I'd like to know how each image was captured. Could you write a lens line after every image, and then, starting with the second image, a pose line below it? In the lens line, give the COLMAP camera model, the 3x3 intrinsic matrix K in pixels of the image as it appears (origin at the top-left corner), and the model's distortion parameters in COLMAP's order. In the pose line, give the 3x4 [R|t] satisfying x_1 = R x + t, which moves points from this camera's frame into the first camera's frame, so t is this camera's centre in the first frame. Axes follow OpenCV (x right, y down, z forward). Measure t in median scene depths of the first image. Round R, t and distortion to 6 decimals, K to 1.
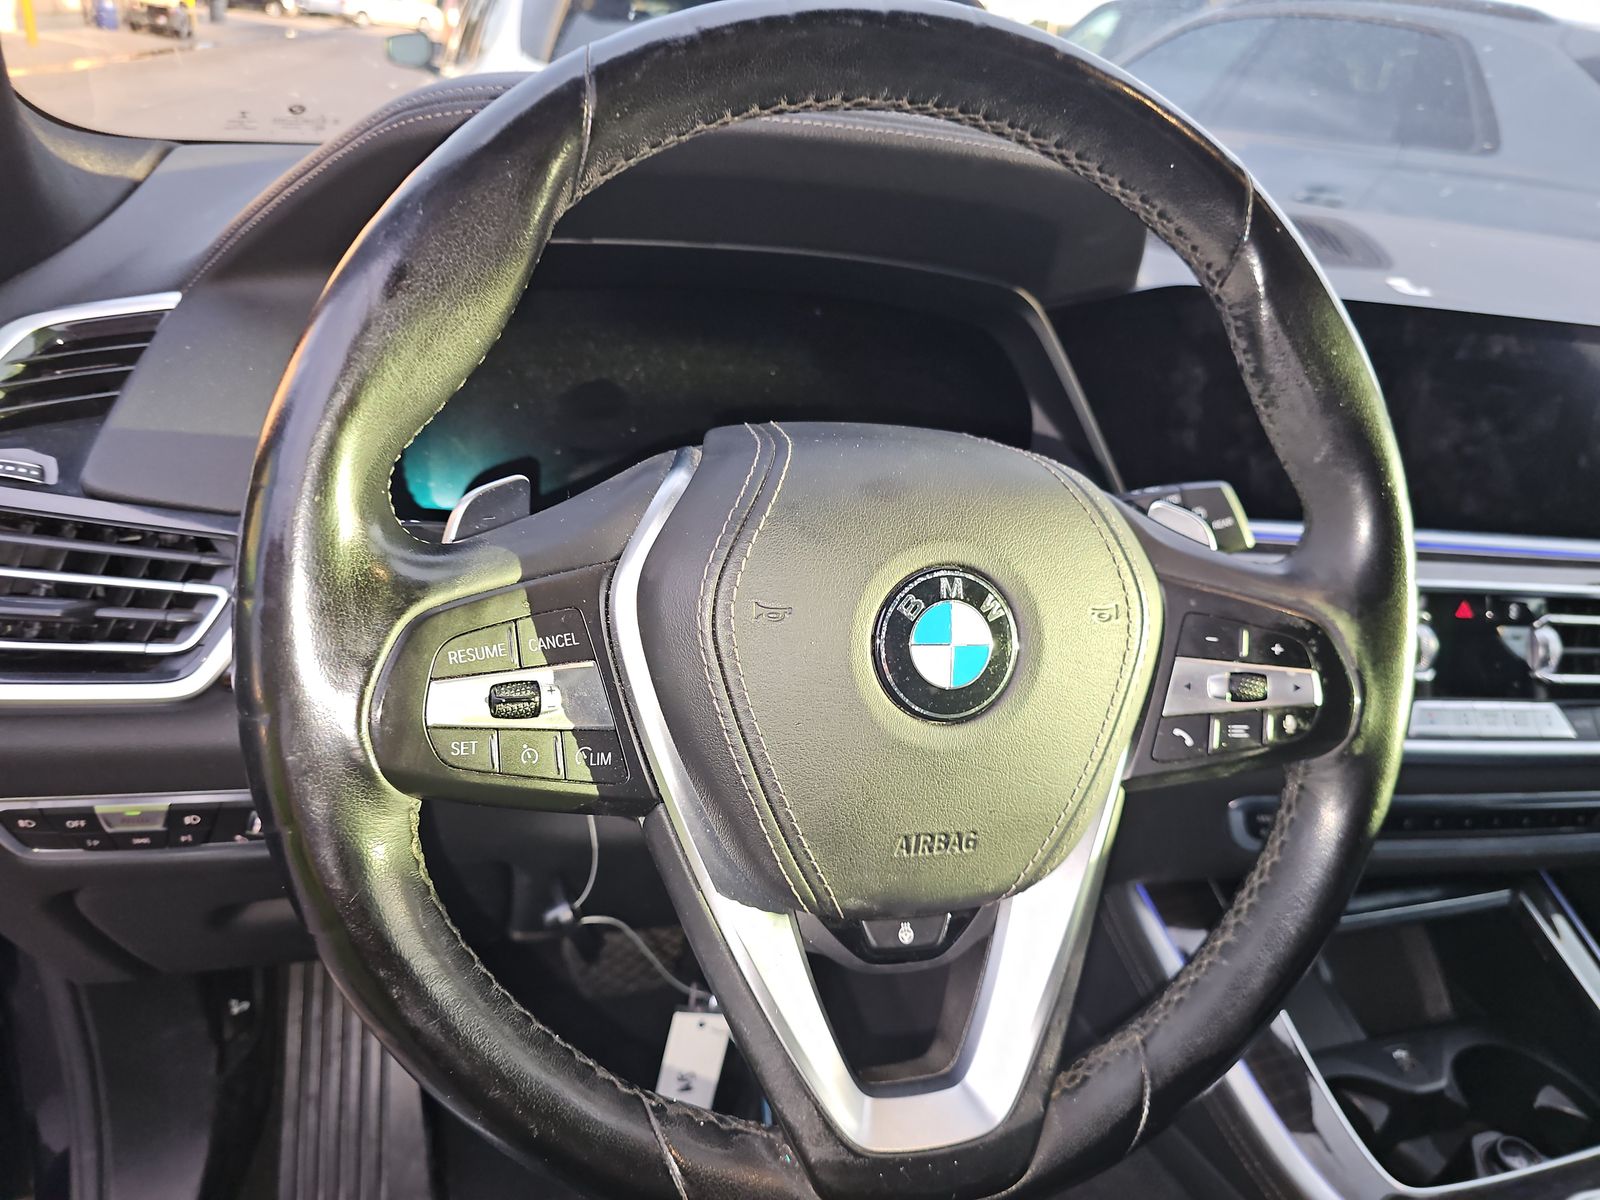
lens RADIAL K [[1072.0, 0, 799.7], [0, 1072.0, 601.7], [0, 0, 1]] dist [-0.002812, -0.001718]
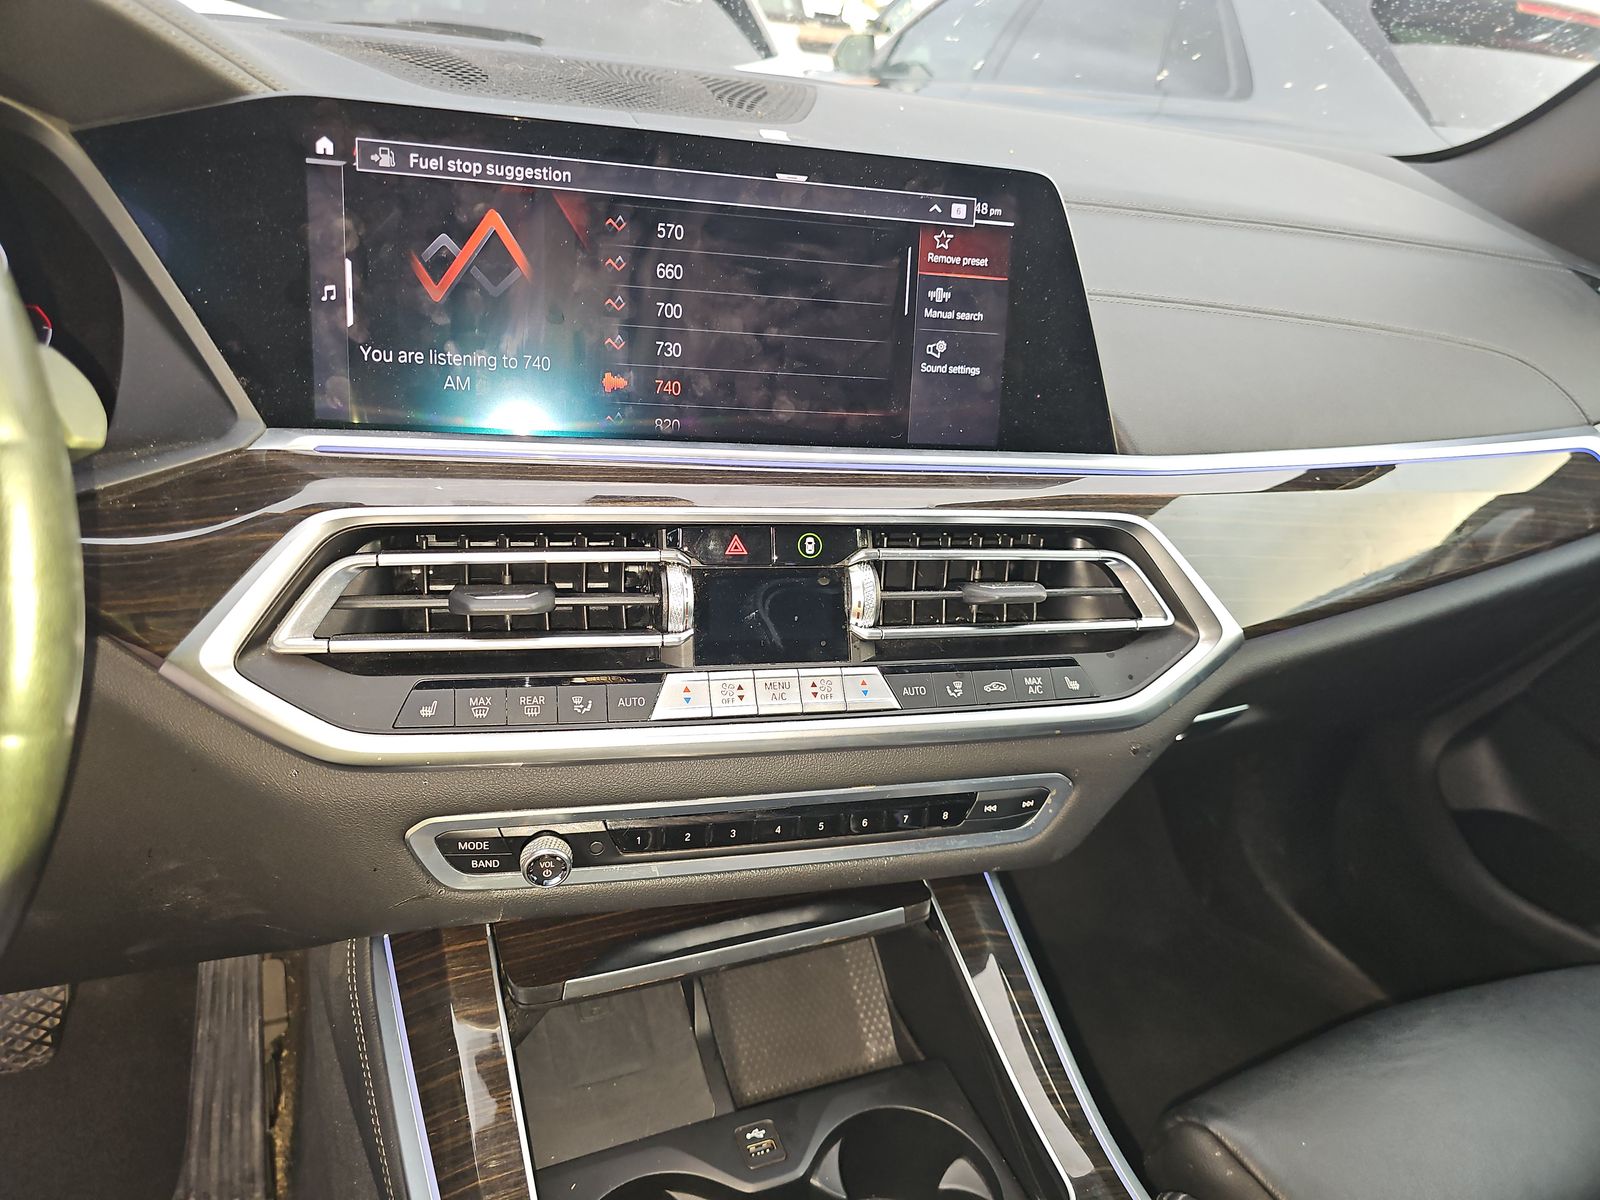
lens RADIAL K [[1072.0, 0, 800.2], [0, 1072.0, 596.9], [0, 0, 1]] dist [-0.002812, -0.001718]
pose [[0.995903, -0.043032, 0.079538, 0.593024], [0.042918, 0.999074, 0.003151, 0.041421], [-0.079600, 0.000276, 0.996827, 0.252025]]
